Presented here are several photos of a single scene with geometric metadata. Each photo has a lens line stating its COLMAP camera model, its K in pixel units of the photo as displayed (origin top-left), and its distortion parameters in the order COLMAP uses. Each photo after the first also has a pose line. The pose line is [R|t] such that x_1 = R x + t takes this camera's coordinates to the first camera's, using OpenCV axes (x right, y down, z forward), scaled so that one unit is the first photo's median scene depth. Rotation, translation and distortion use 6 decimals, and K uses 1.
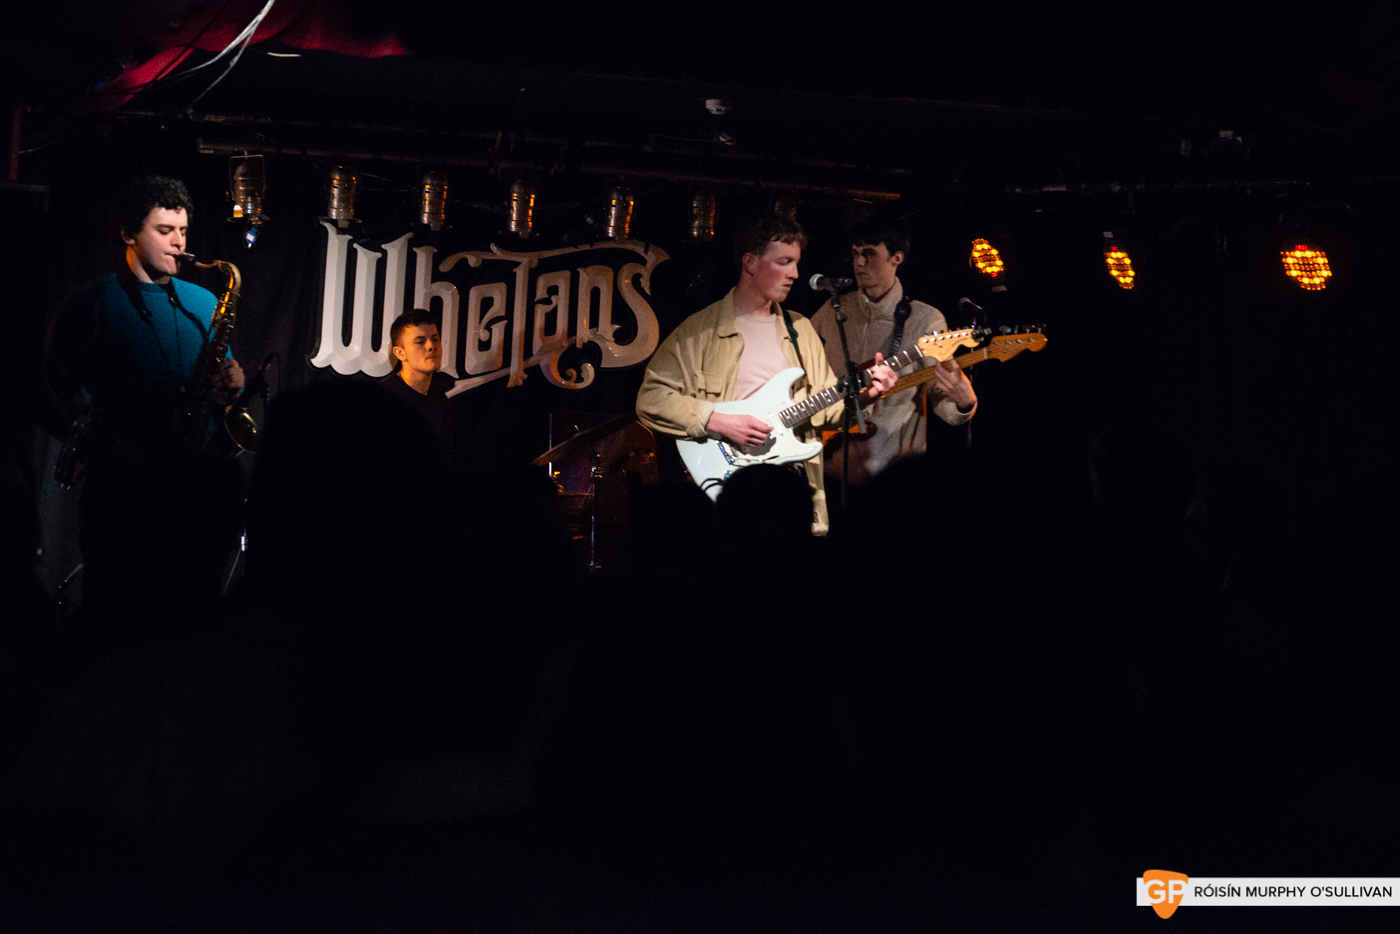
lens RADIAL K [[2175.4, 0, 595.8], [0, 2175.4, 347.0], [0, 0, 1]] dist [0.111044, -0.105183]
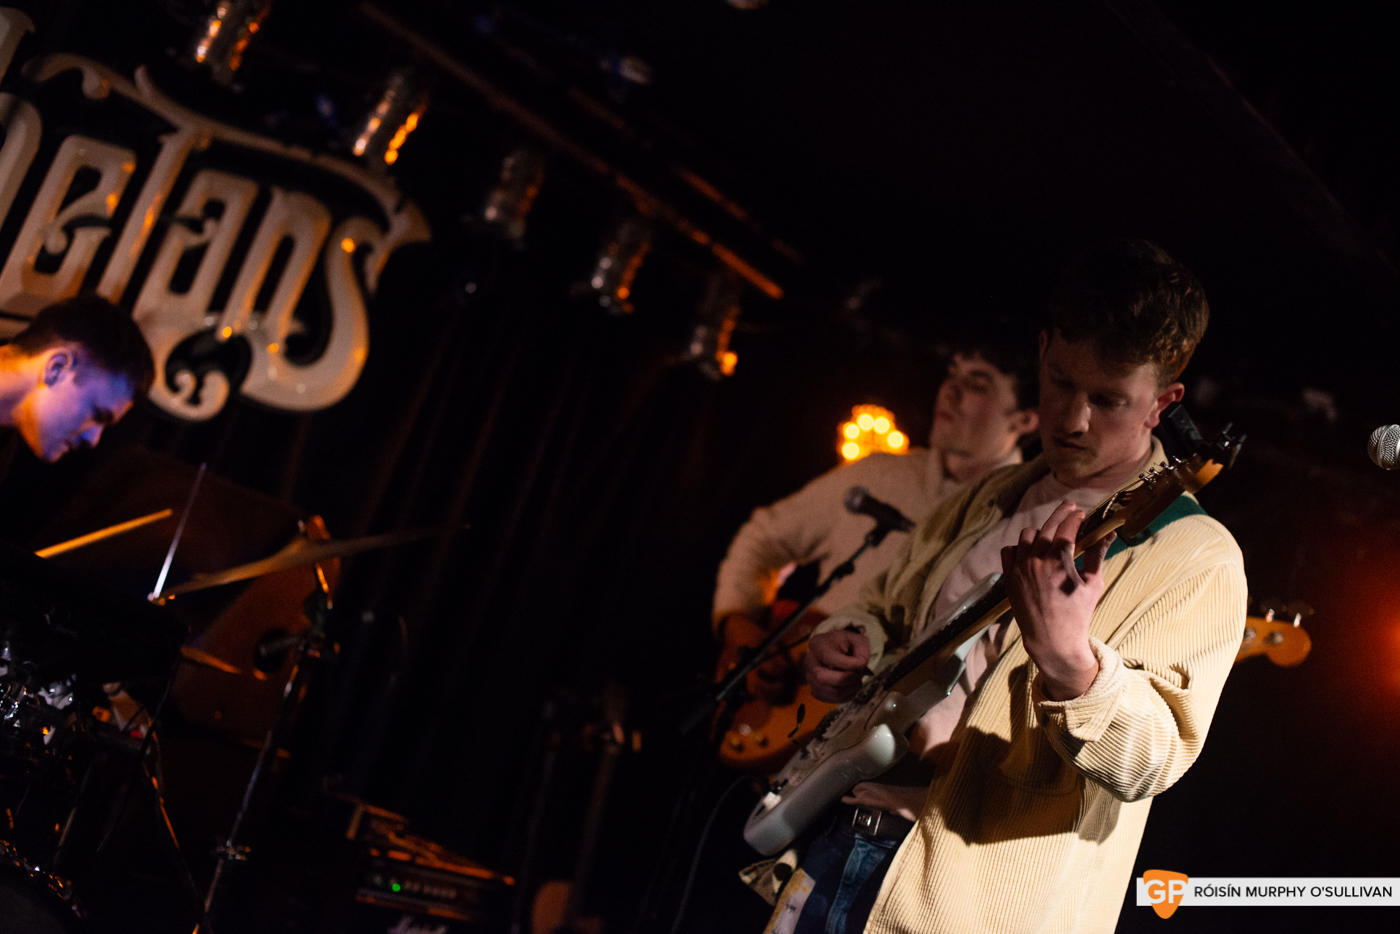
lens RADIAL K [[1993.2, 0, 700.0], [0, 1993.2, 467.0], [0, 0, 1]] dist [-0.121107, 0.028599]
pose [[0.836459, 0.333911, 0.434557, -0.101226], [-0.331322, 0.939740, -0.084344, 0.029160], [-0.436534, -0.073428, 0.896686, 0.554433]]
